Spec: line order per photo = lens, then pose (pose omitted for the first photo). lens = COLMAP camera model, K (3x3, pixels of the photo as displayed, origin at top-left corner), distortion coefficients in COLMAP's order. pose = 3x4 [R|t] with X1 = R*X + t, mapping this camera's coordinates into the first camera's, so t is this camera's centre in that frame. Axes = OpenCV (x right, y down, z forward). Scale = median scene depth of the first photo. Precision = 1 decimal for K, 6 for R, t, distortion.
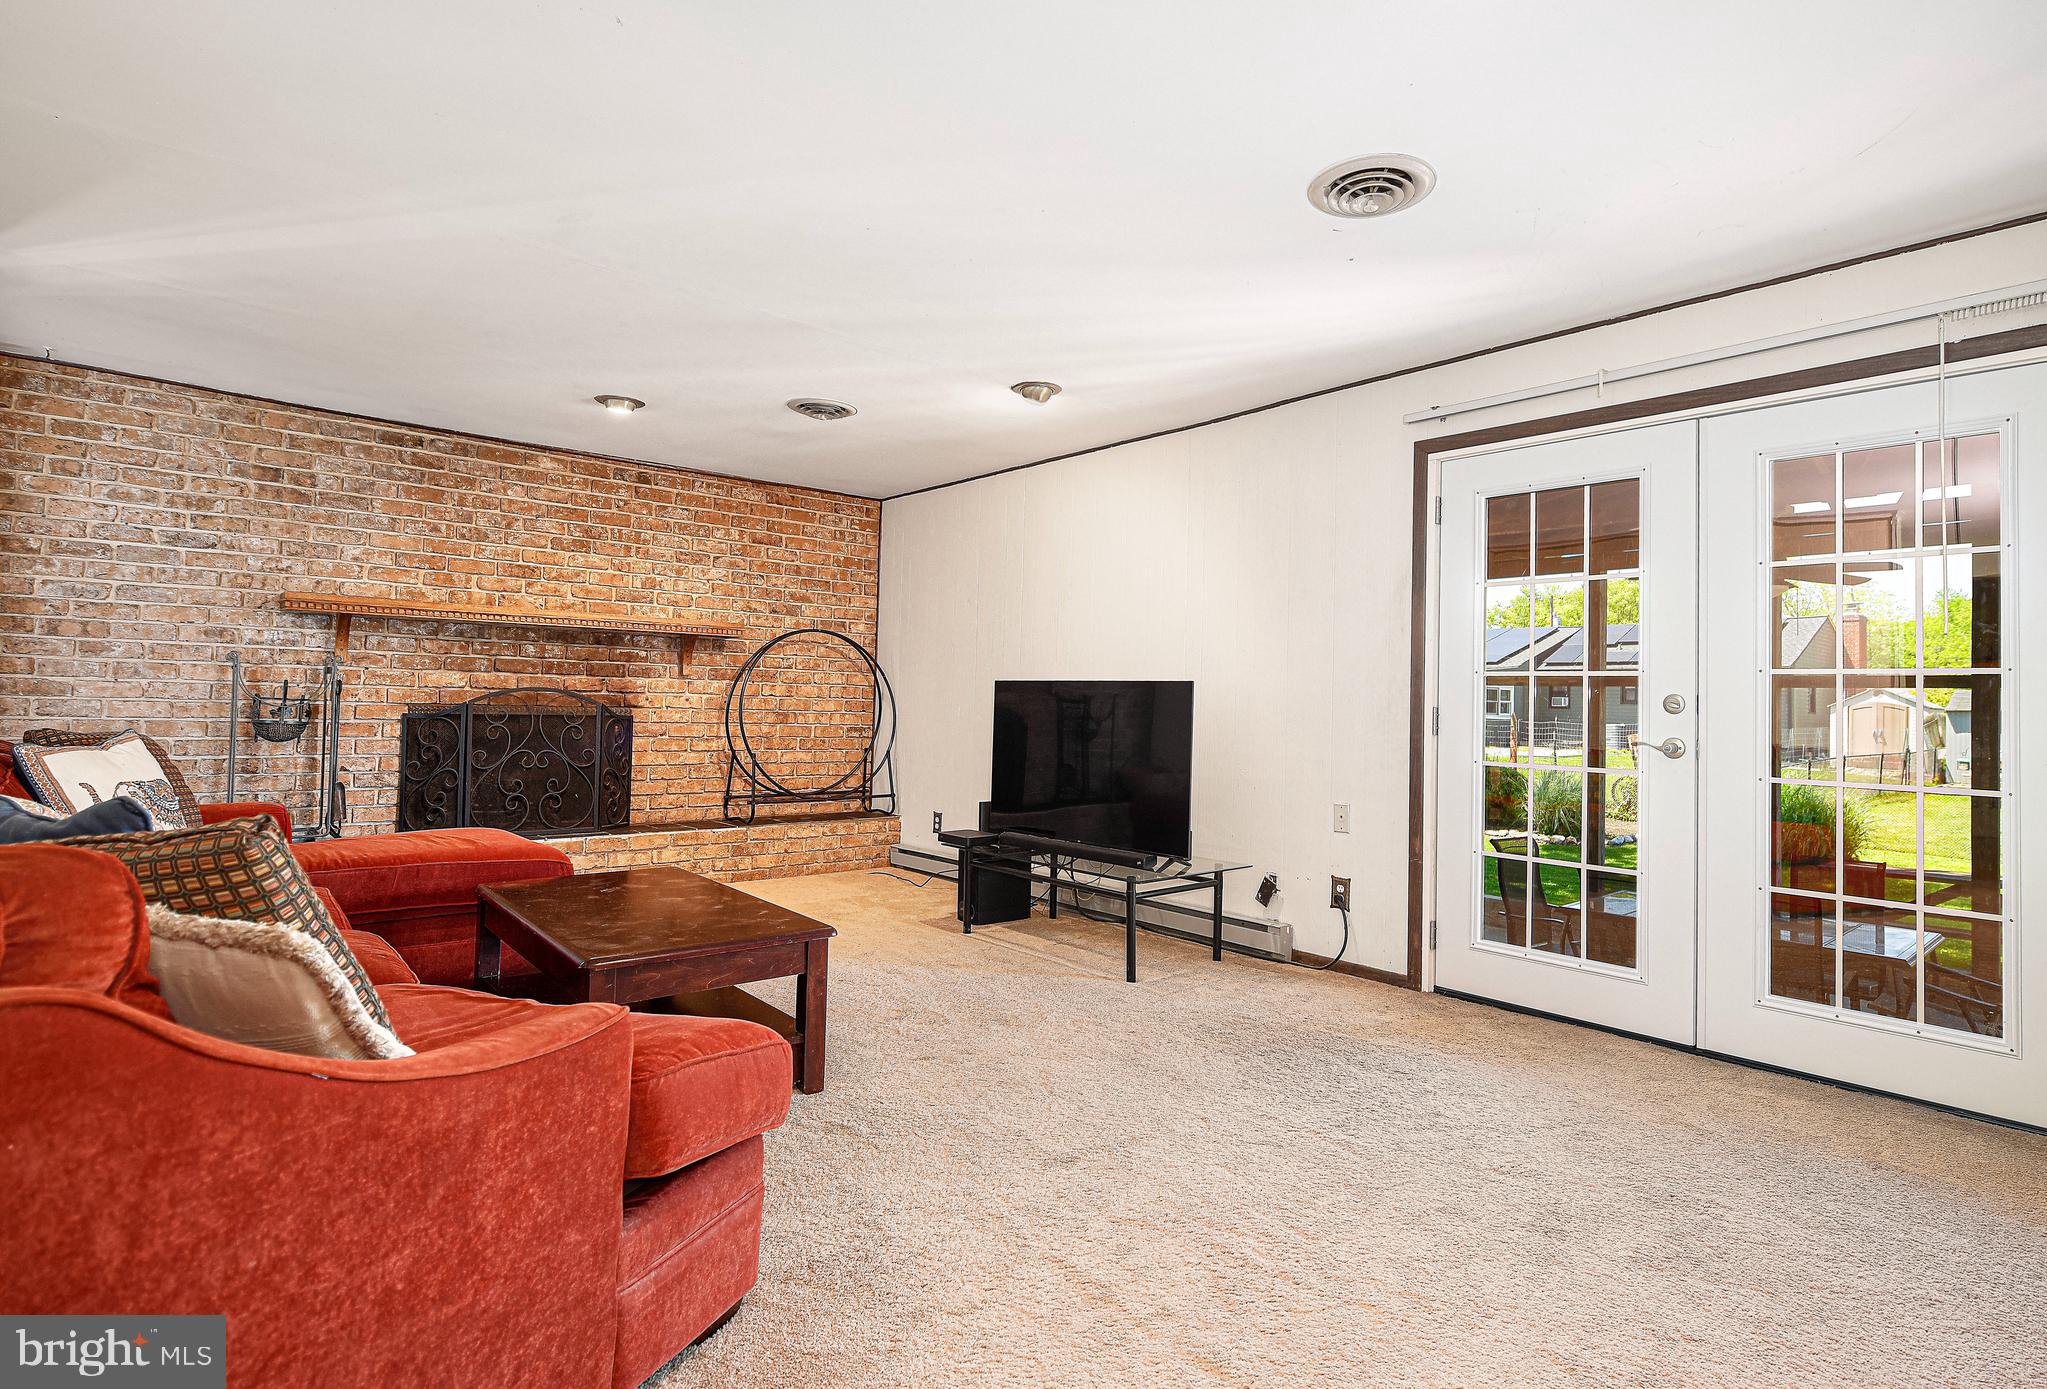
lens RADIAL K [[1016.7, 0, 1025.2], [0, 1016.7, 690.5], [0, 0, 1]] dist [-0.013713, -0.000535]
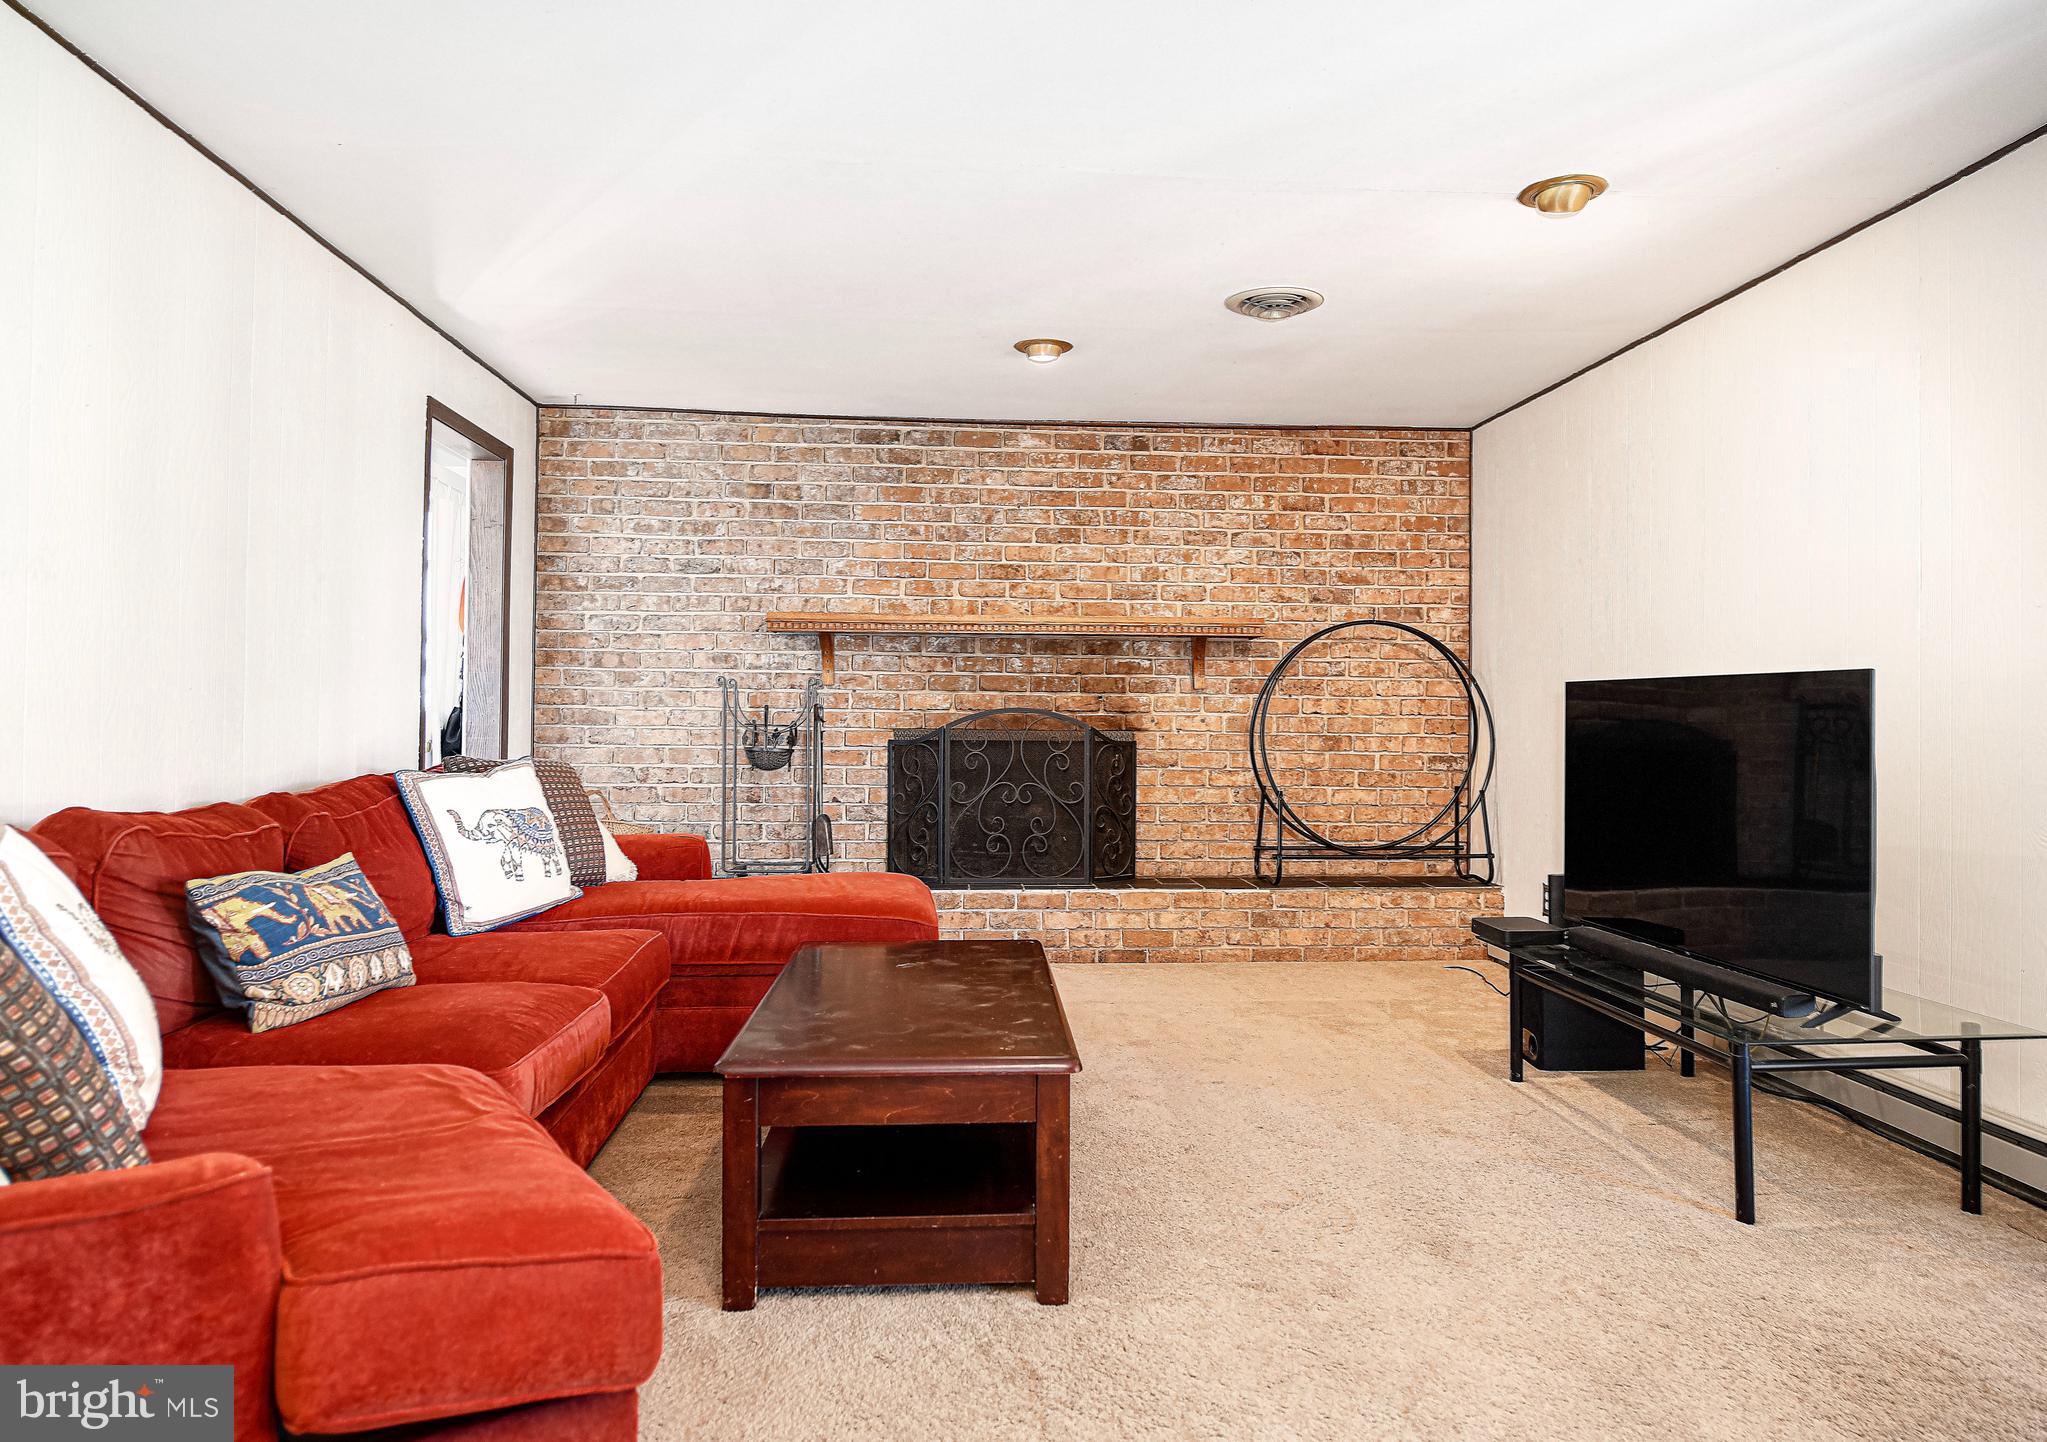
lens RADIAL K [[1255.8, 0, 1019.5], [0, 1255.8, 704.0], [0, 0, 1]] dist [-0.012429, -0.010721]
pose [[0.815052, -0.021777, -0.578978, 0.129013], [0.018622, 0.999762, -0.011389, 0.005819], [0.579088, -0.001499, 0.815263, 0.159097]]
